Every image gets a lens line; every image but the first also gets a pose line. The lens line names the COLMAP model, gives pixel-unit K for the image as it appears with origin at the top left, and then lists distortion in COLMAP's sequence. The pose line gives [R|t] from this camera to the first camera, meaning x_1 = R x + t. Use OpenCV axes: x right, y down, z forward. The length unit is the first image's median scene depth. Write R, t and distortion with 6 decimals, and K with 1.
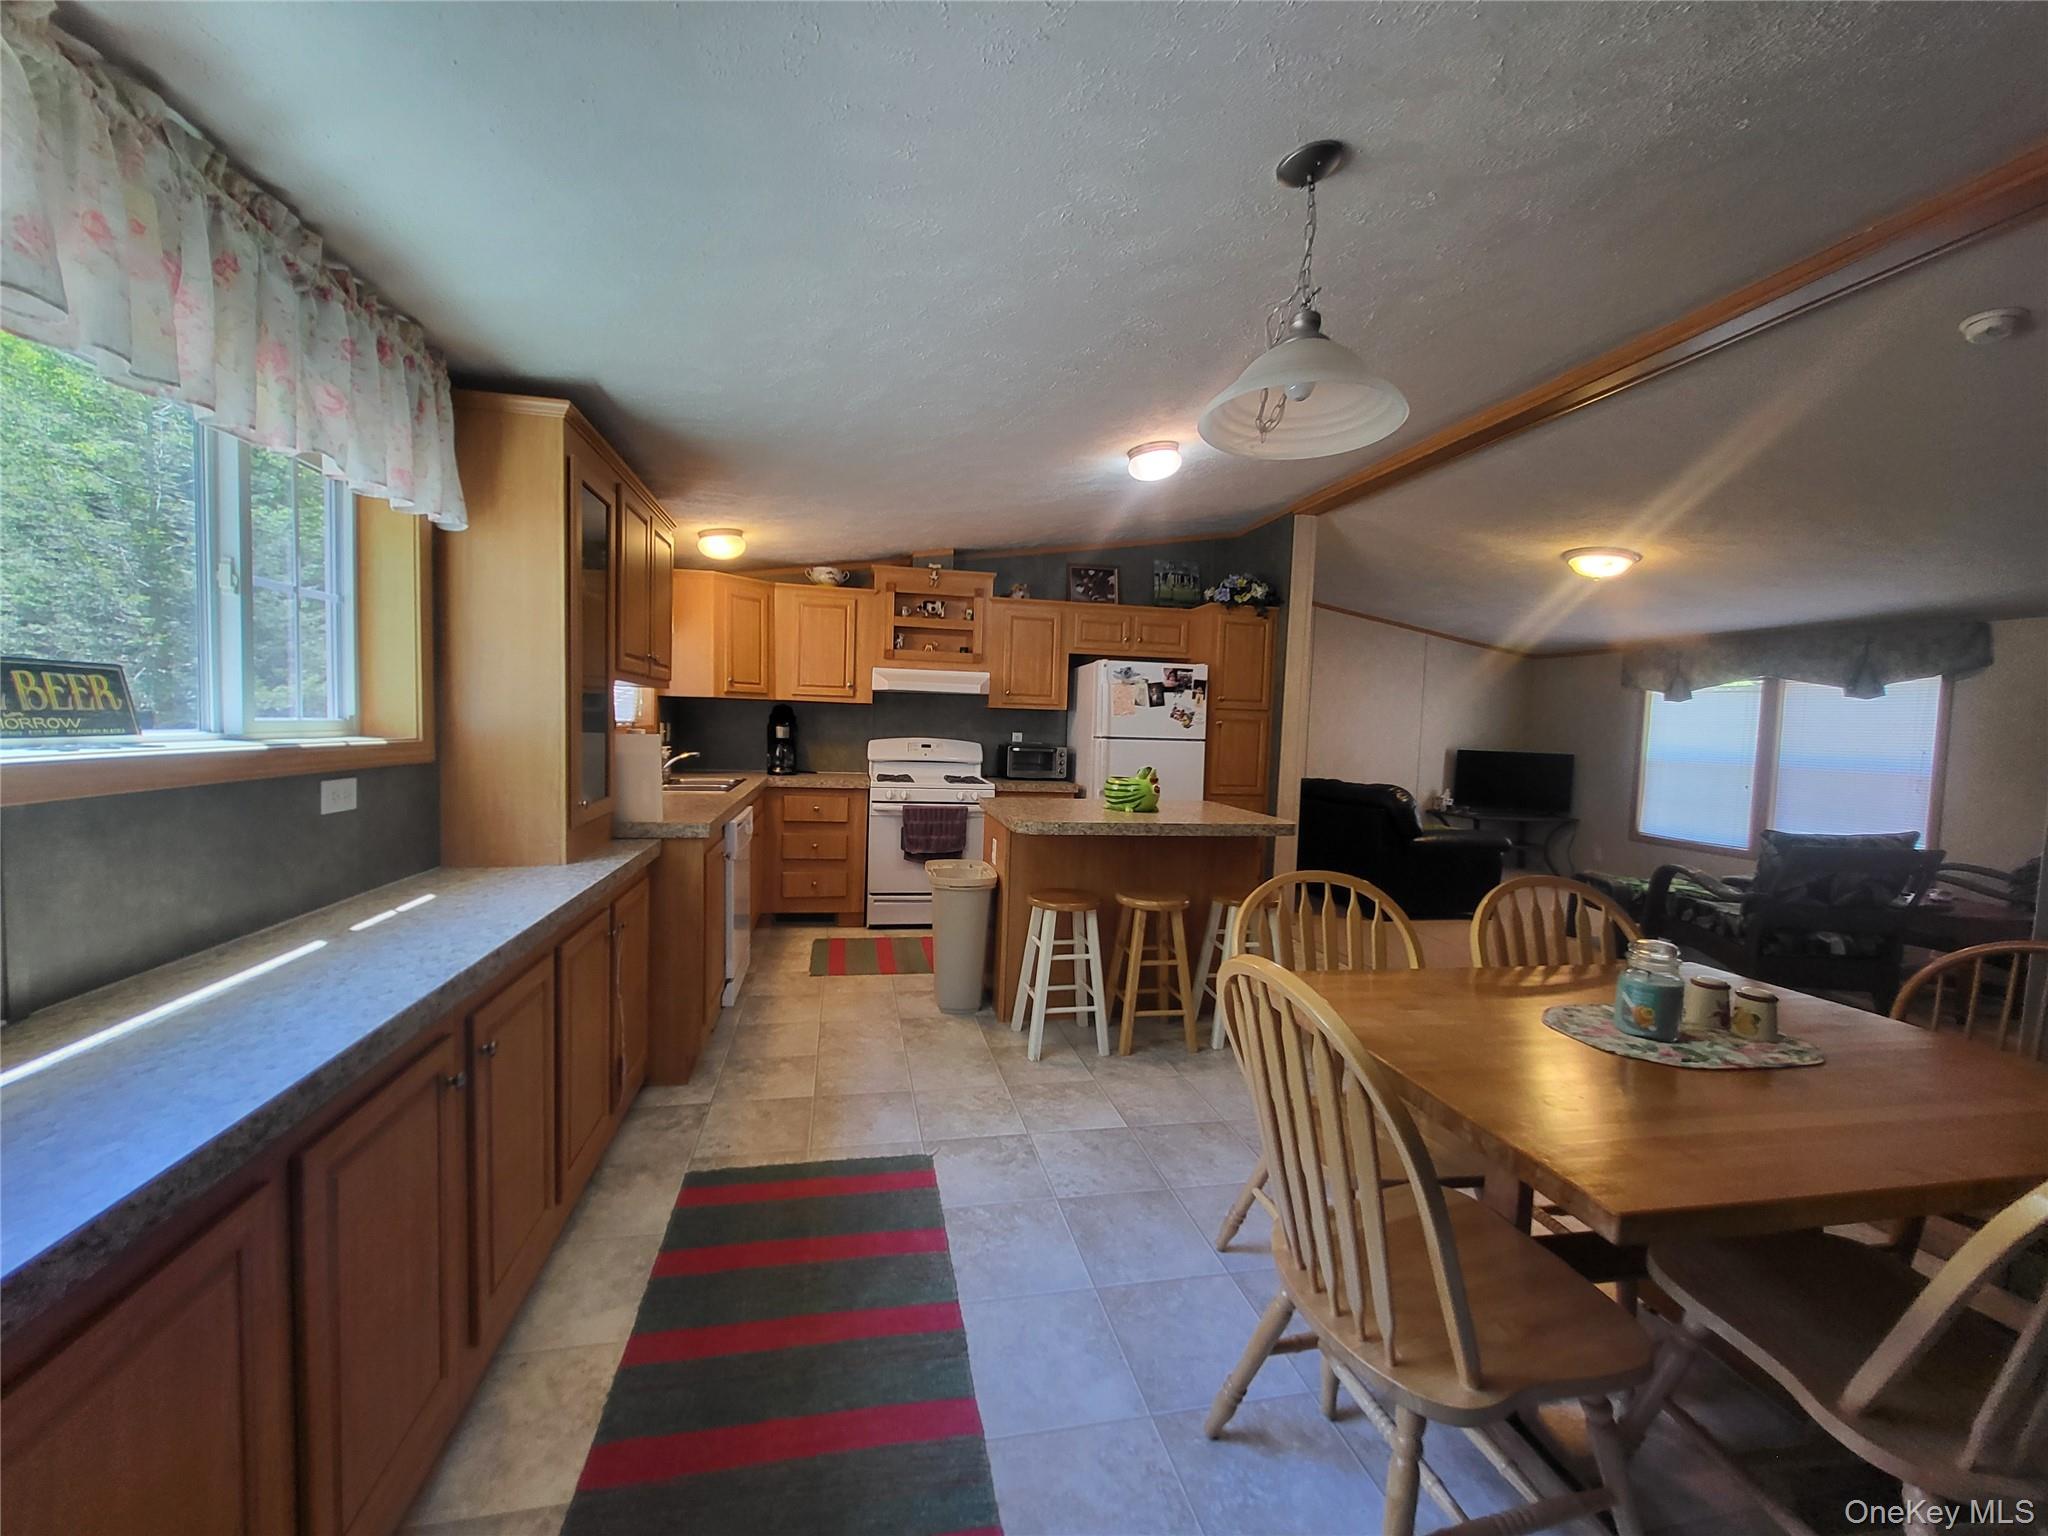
lens RADIAL K [[807.1, 0, 1016.6], [0, 807.1, 769.2], [0, 0, 1]] dist [0.000564, 0.000228]
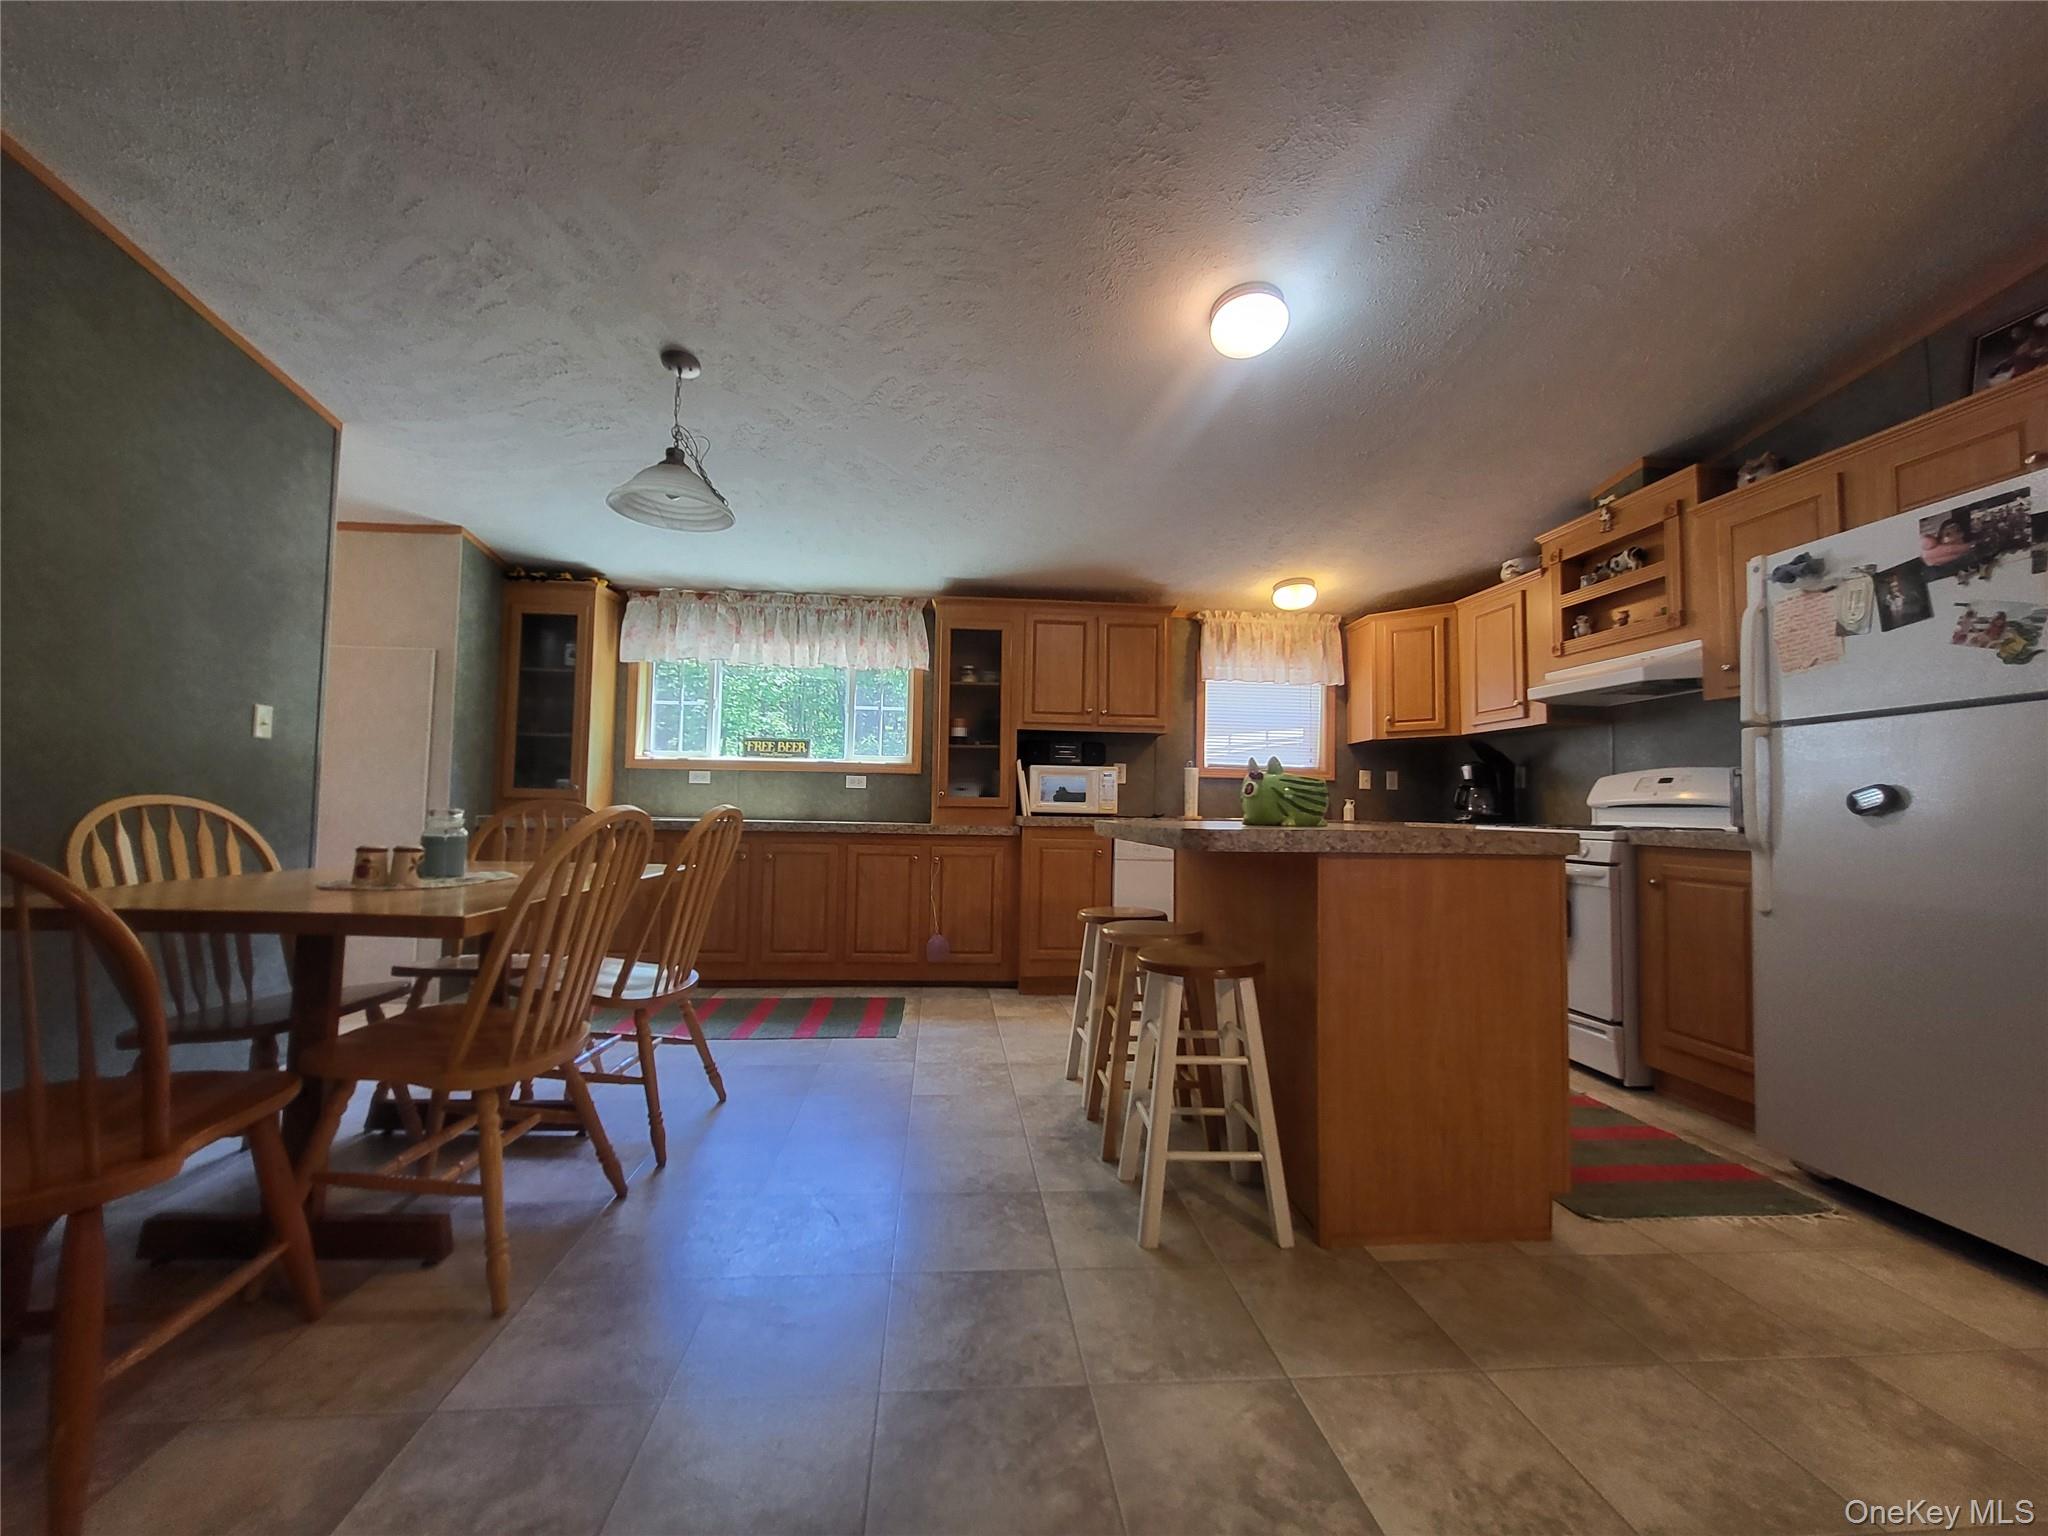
lens RADIAL K [[807.1, 0, 998.4], [0, 807.1, 770.6], [0, 0, 1]] dist [0.000564, 0.000228]
pose [[-0.141960, -0.081996, -0.986470, 0.602515], [-0.079290, 0.994303, -0.071237, 0.051202], [0.986692, 0.068104, -0.147653, 0.637916]]
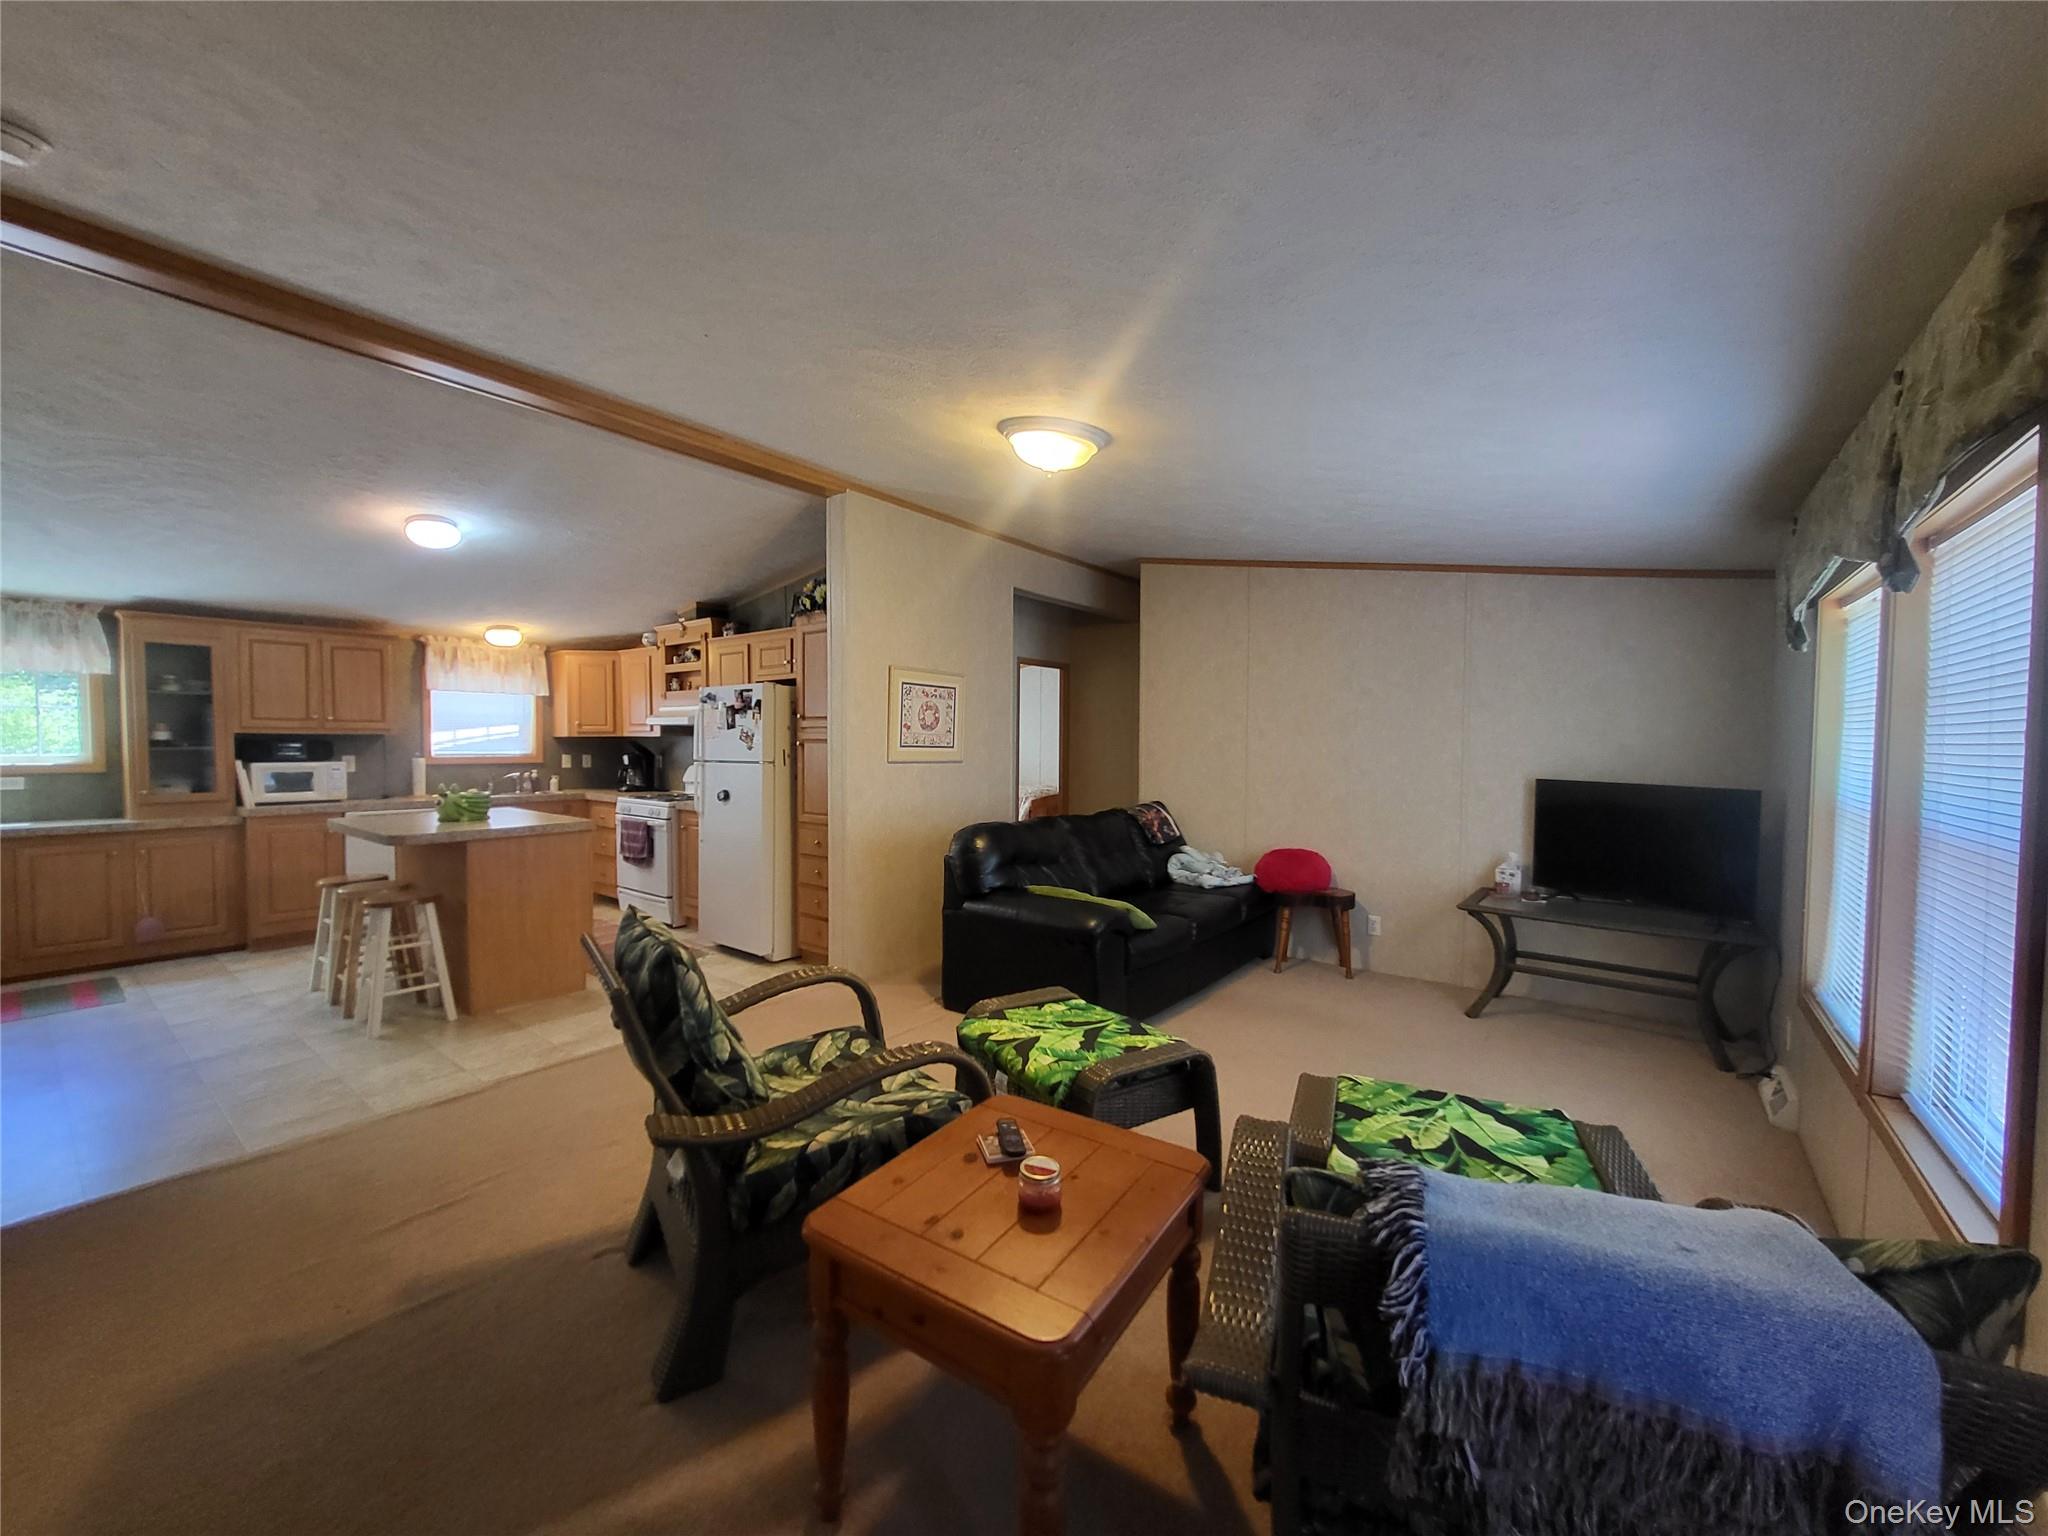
lens RADIAL K [[807.1, 0, 1018.9], [0, 807.1, 772.6], [0, 0, 1]] dist [0.000564, 0.000228]
pose [[0.639559, 0.000556, -0.768742, 1.159919], [-0.028175, 0.999345, -0.022718, -0.011832], [0.768225, 0.036189, 0.639156, 0.637564]]
